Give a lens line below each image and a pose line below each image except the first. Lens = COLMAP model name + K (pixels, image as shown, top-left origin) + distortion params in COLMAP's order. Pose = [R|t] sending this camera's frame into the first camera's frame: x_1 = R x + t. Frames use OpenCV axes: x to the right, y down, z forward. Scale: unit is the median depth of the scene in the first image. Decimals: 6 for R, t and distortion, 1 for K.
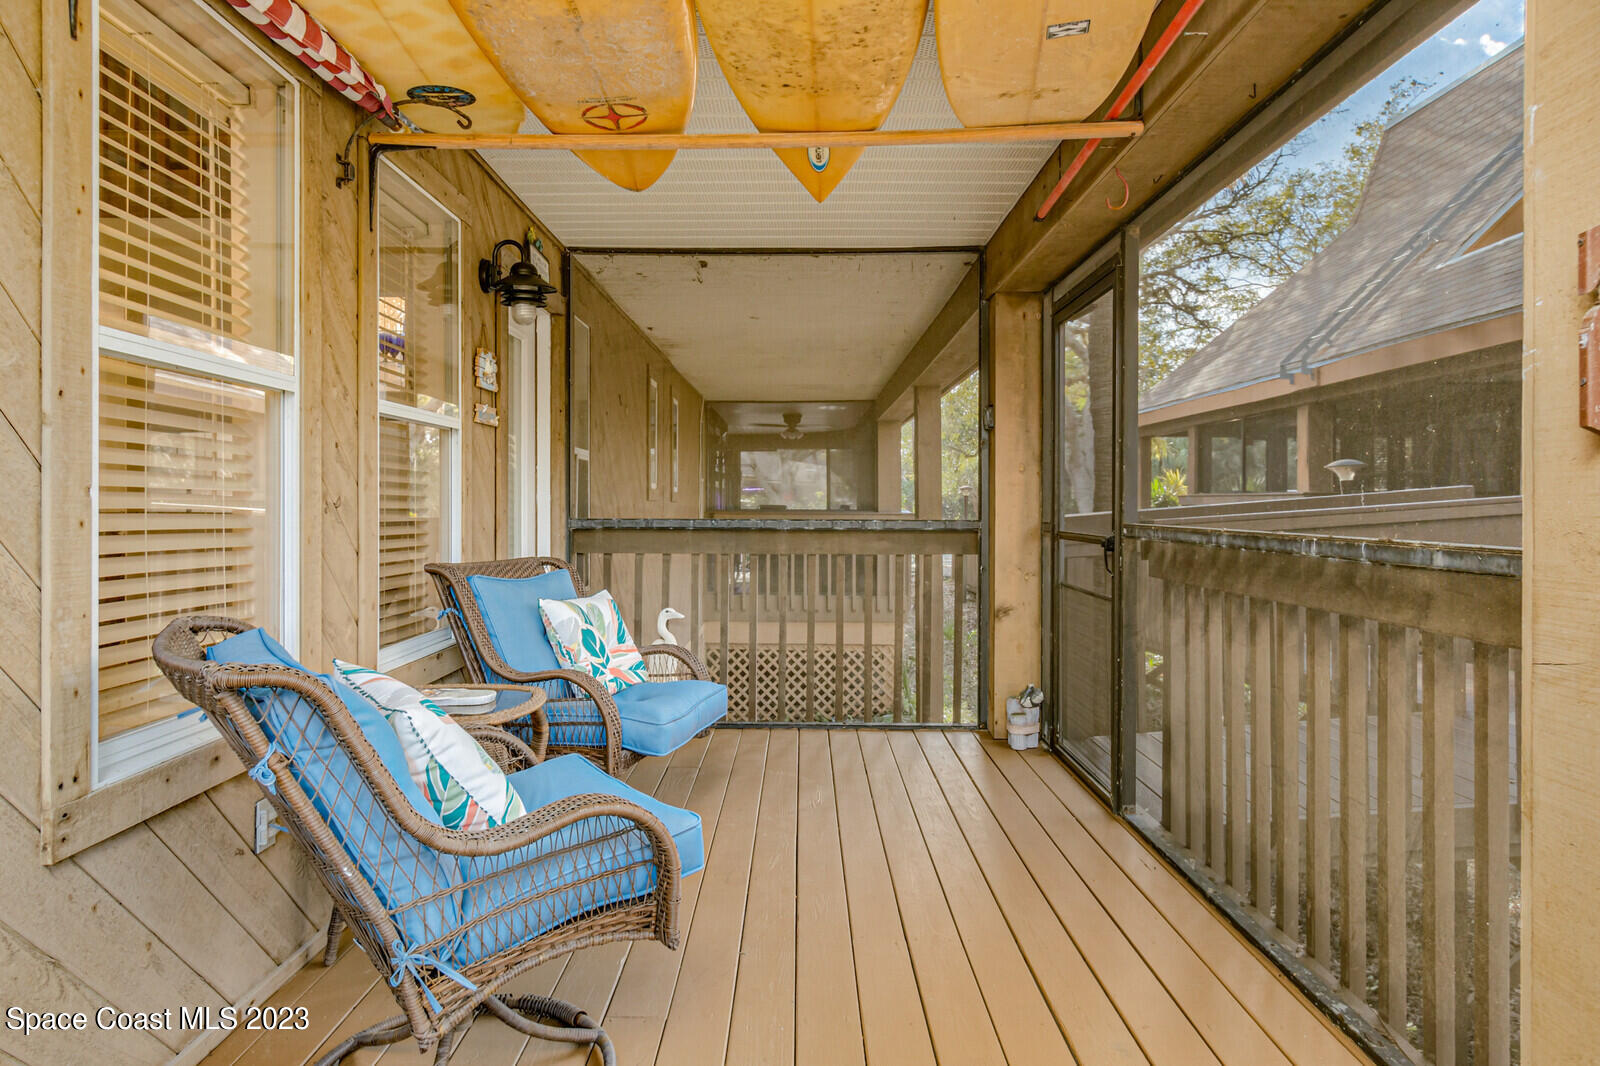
lens RADIAL K [[954.0, 0, 797.7], [0, 954.0, 506.9], [0, 0, 1]] dist [0.000390, -0.000019]
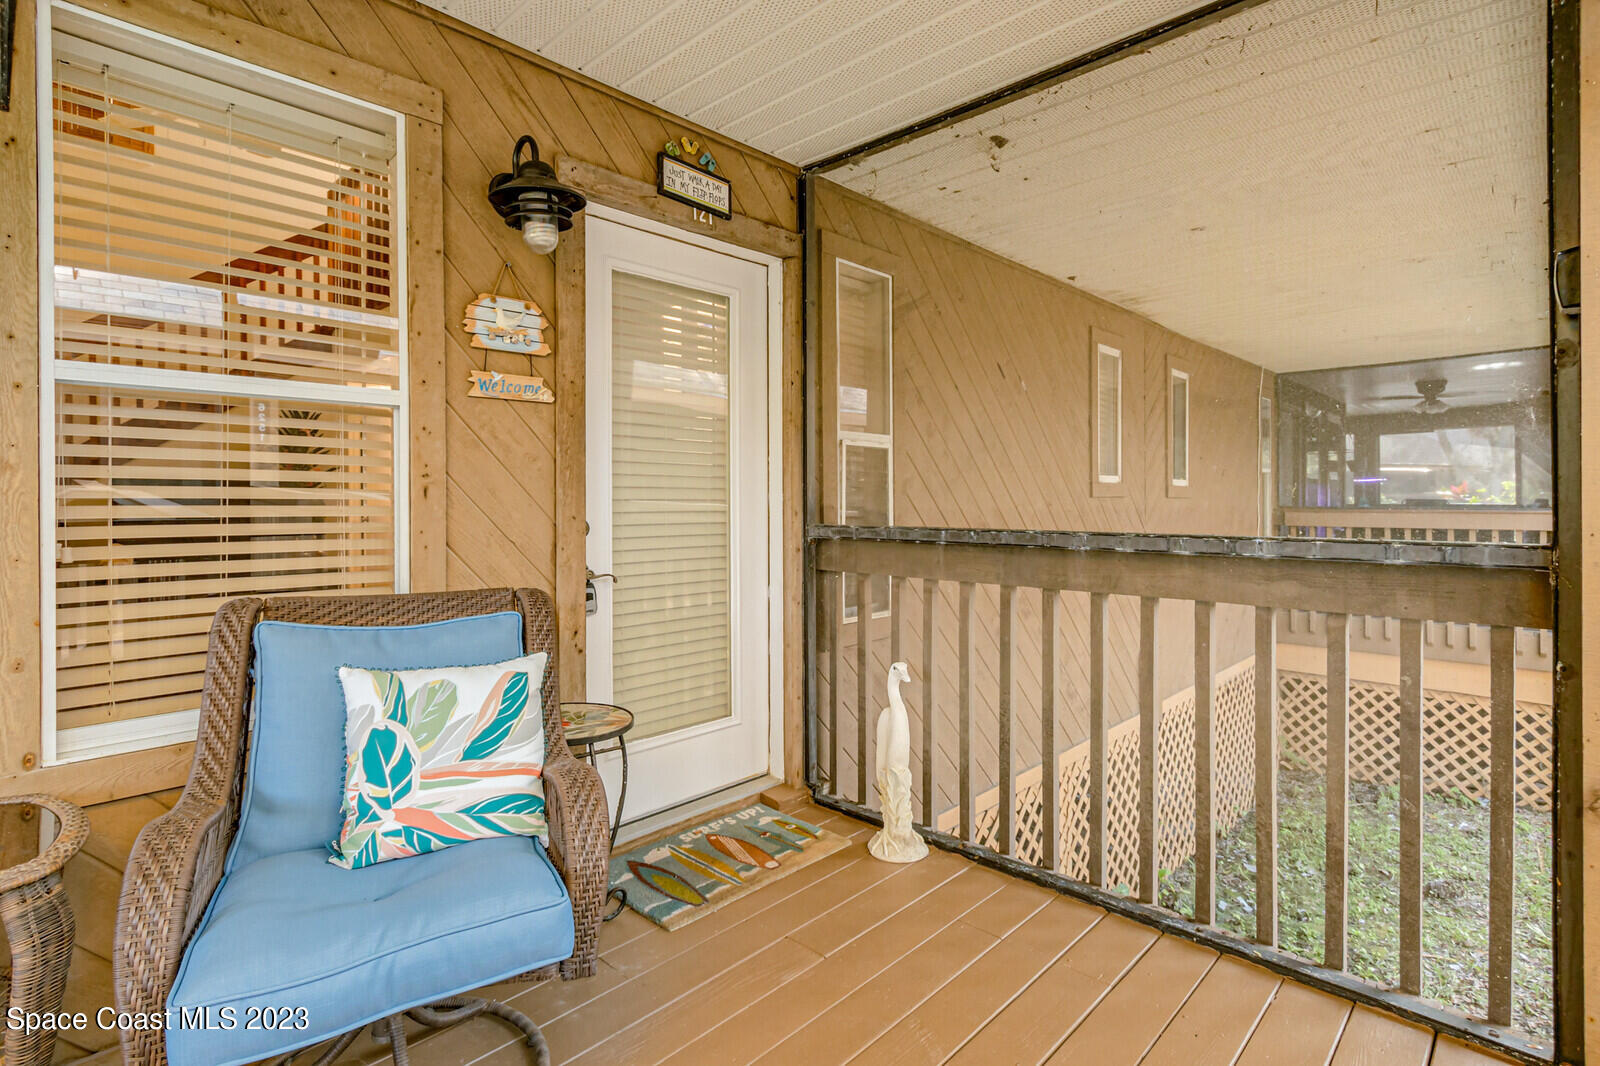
lens RADIAL K [[795.2, 0, 802.4], [0, 795.2, 505.8], [0, 0, 1]] dist [0.000355, -0.000253]
pose [[0.726305, 0.001209, -0.687371, 0.191234], [0.003170, 0.999982, 0.005109, -0.005890], [0.687365, -0.005890, 0.726288, 0.540895]]
